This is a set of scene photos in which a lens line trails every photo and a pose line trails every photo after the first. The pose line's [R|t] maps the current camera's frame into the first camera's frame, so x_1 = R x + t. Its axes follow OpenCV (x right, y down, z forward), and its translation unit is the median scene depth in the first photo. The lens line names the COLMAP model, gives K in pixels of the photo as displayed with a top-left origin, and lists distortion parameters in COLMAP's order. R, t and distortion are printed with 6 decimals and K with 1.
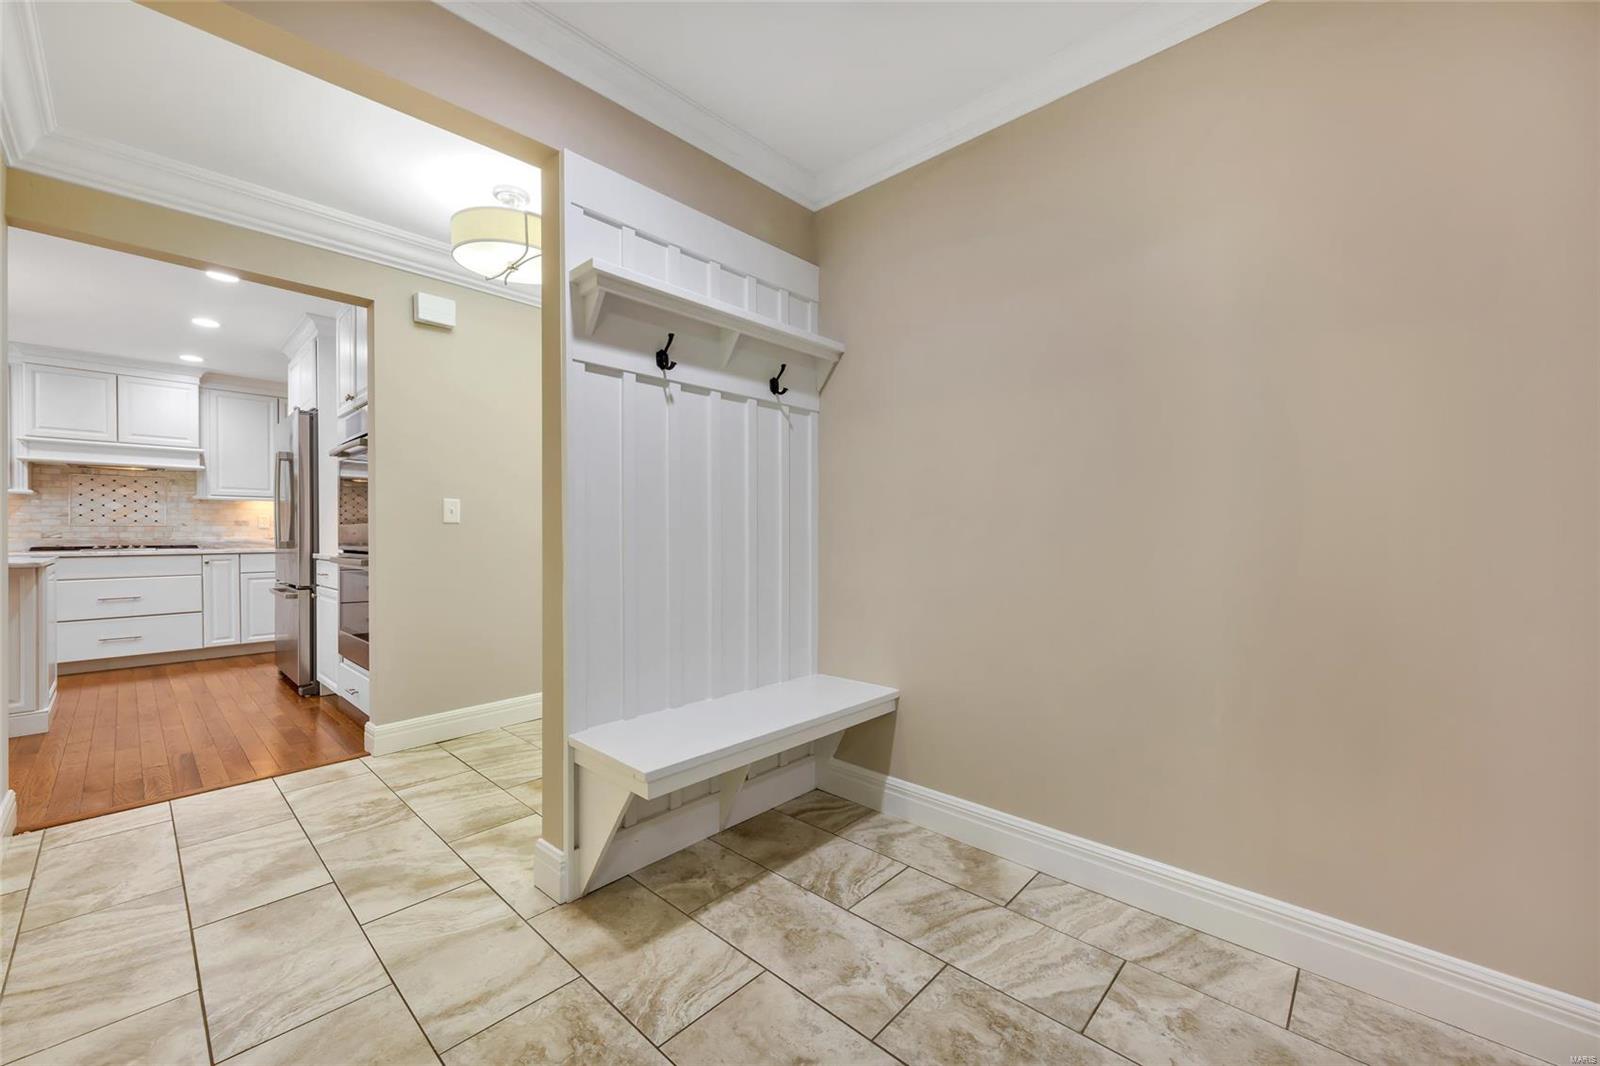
lens RADIAL K [[629.0, 0, 768.3], [0, 629.0, 534.5], [0, 0, 1]] dist [0.004597, 0.000559]
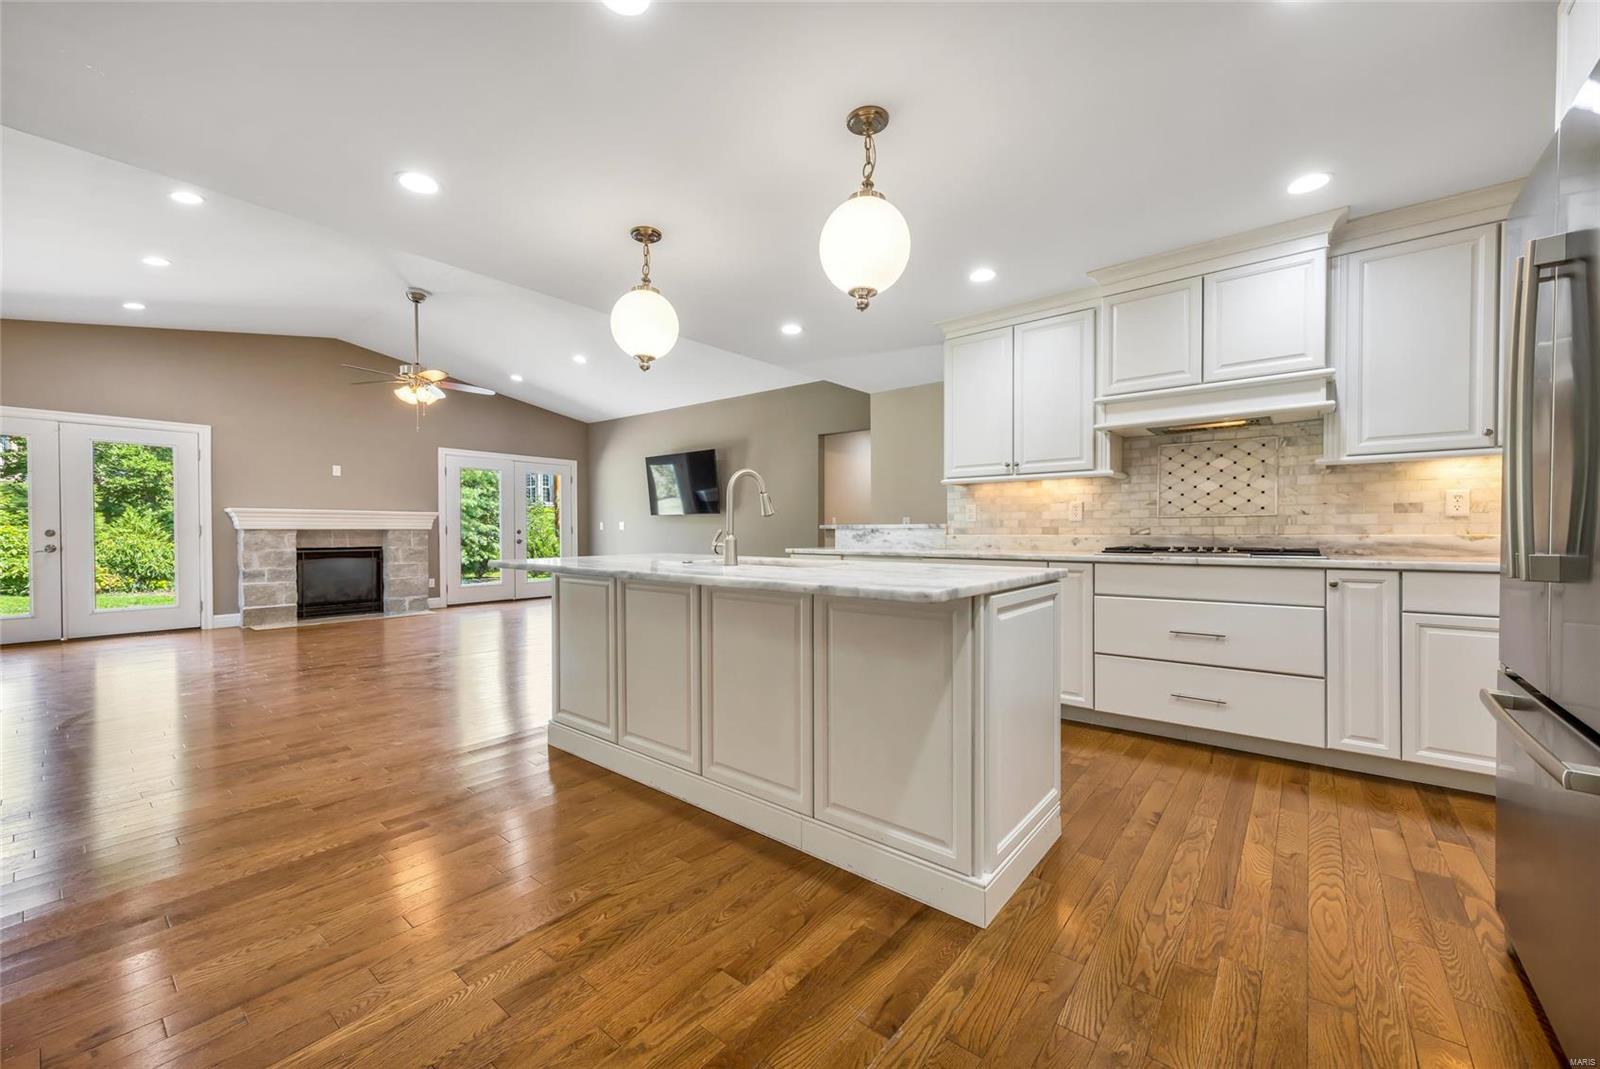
lens RADIAL K [[642.3, 0, 807.4], [0, 642.3, 540.6], [0, 0, 1]] dist [0.002352, 0.000491]
pose [[0.113561, 0.016818, -0.993389, -0.409013], [0.001805, 0.999852, 0.017133, -0.001003], [0.993529, -0.003739, 0.113514, 0.503686]]
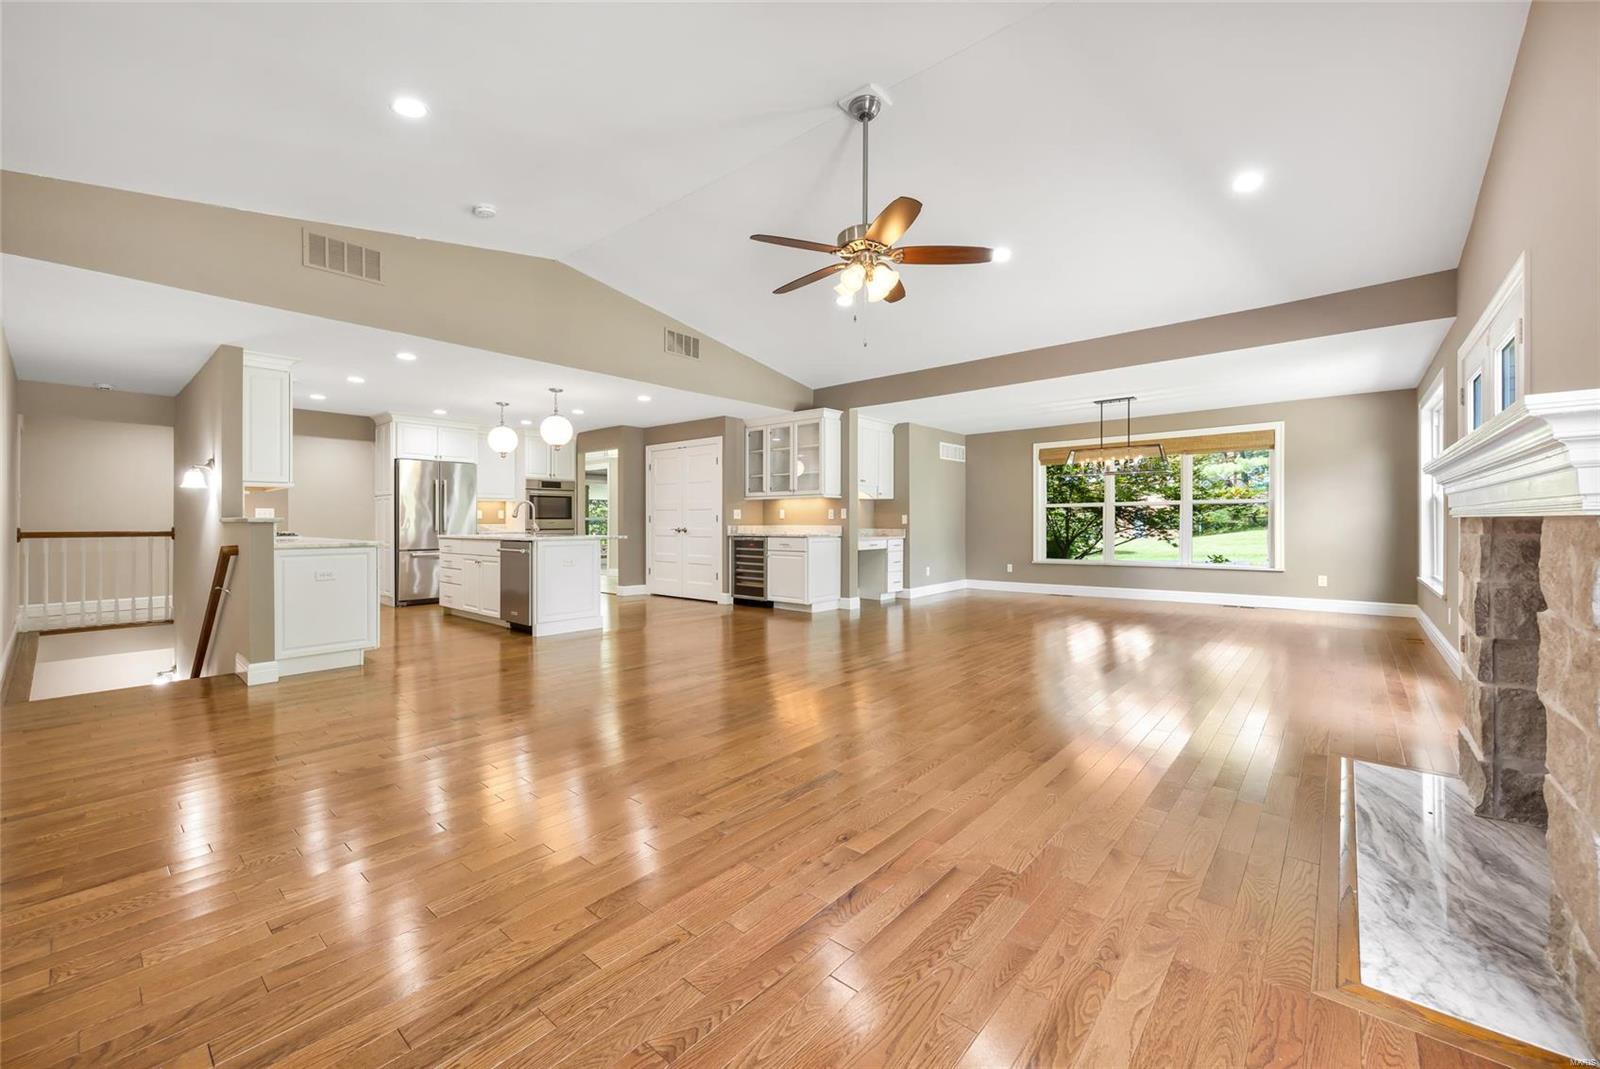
lens RADIAL K [[629.0, 0, 807.8], [0, 629.0, 518.9], [0, 0, 1]] dist [0.004597, 0.000559]
pose [[-0.095194, 0.006247, 0.995439, -2.272861], [0.001291, 0.999980, -0.006152, -0.000723], [-0.995458, 0.000700, -0.095200, 0.046006]]
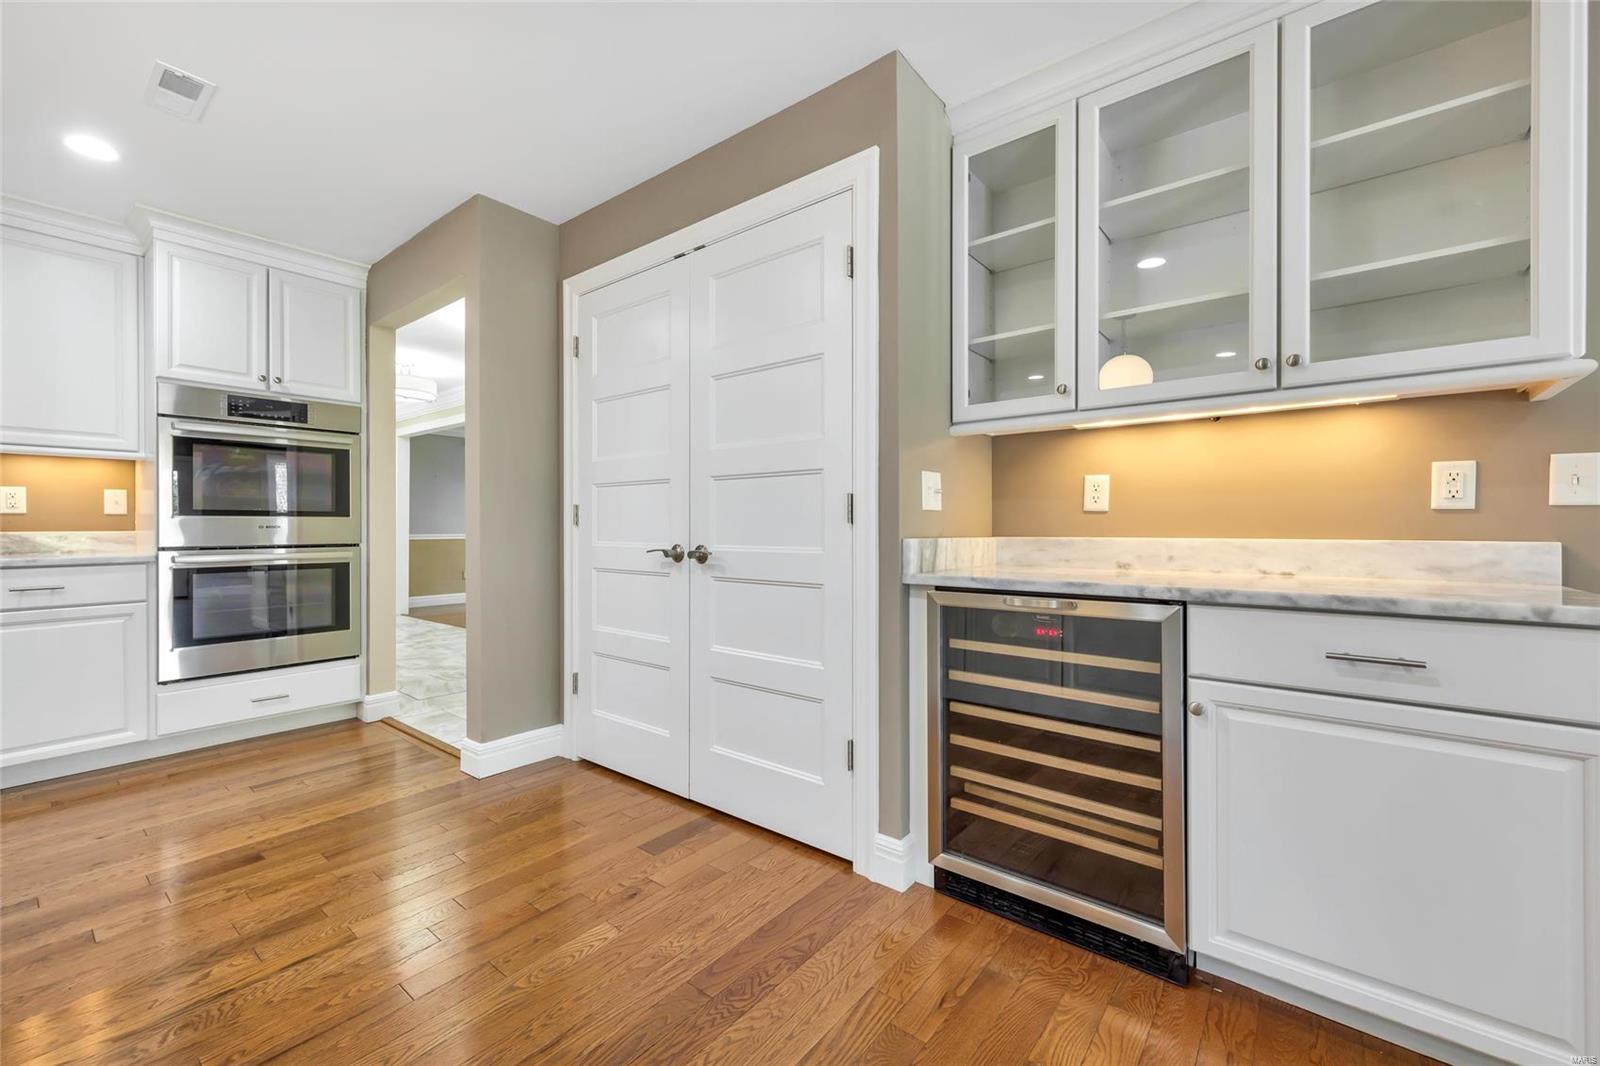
lens RADIAL K [[642.3, 0, 780.9], [0, 642.3, 527.4], [0, 0, 1]] dist [0.002352, 0.000491]
pose [[-0.117086, 0.003208, 0.993117, -1.052682], [-0.000031, 0.999995, -0.003234, 0.000390], [-0.993122, -0.000410, -0.117085, 0.207223]]
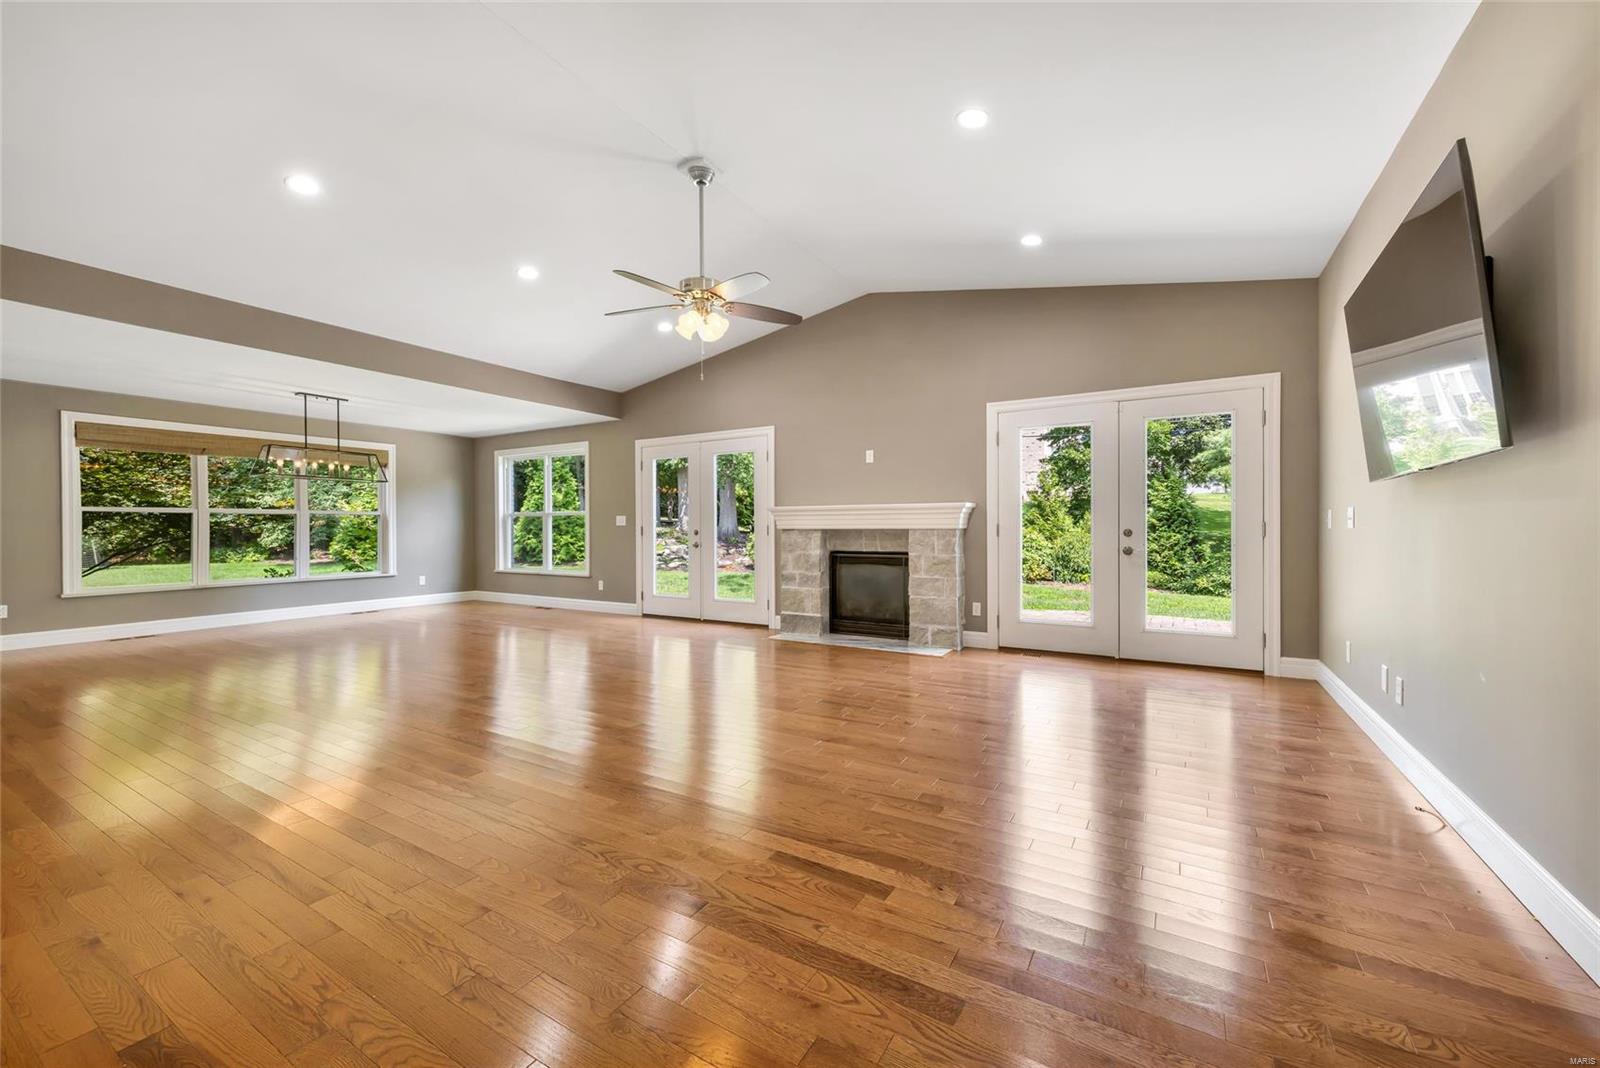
lens RADIAL K [[629.0, 0, 826.3], [0, 629.0, 536.0], [0, 0, 1]] dist [0.004597, 0.000559]
pose [[-0.965795, 0.005634, -0.259246, -1.610899], [0.003963, 0.999968, 0.006967, 0.001201], [0.259277, 0.005702, -0.965786, 0.700030]]
